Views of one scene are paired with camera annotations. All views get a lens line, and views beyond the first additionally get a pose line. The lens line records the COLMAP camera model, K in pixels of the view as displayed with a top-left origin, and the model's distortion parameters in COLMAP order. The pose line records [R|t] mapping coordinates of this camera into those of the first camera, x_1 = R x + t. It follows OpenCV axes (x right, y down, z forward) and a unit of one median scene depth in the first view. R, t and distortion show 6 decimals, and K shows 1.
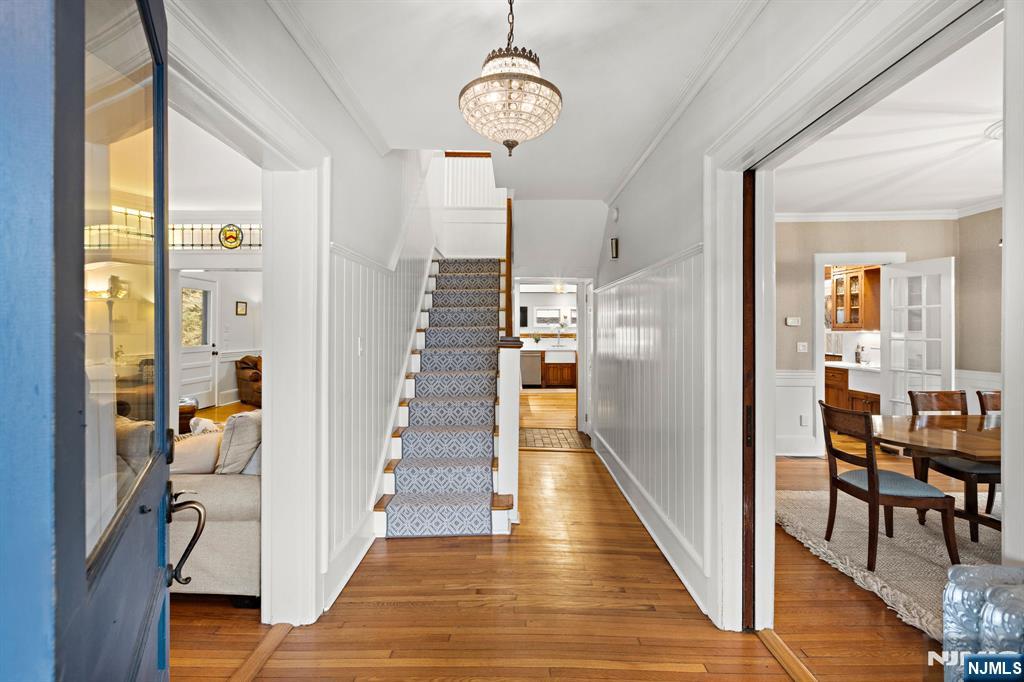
lens RADIAL K [[463.4, 0, 511.3], [0, 463.4, 330.3], [0, 0, 1]] dist [-0.002486, -0.000695]
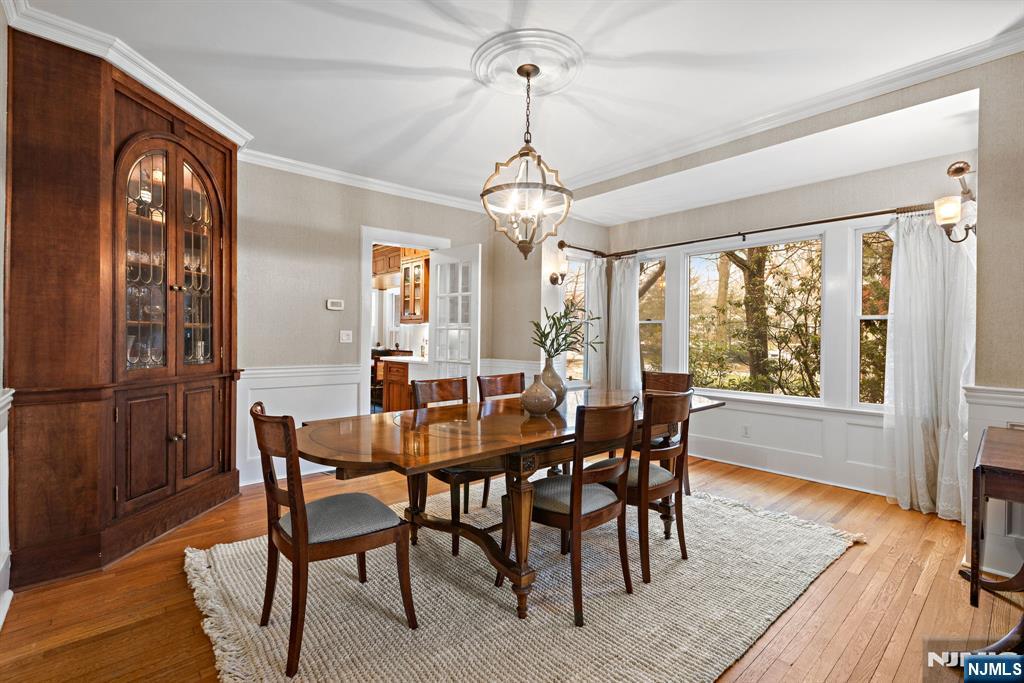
lens RADIAL K [[463.4, 0, 512.7], [0, 463.4, 340.5], [0, 0, 1]] dist [-0.002486, -0.000695]
pose [[0.745511, 0.006210, 0.666464, 0.315256], [-0.012046, 0.999919, 0.004158, 0.039264], [-0.666384, -0.011128, 0.745525, 0.191854]]
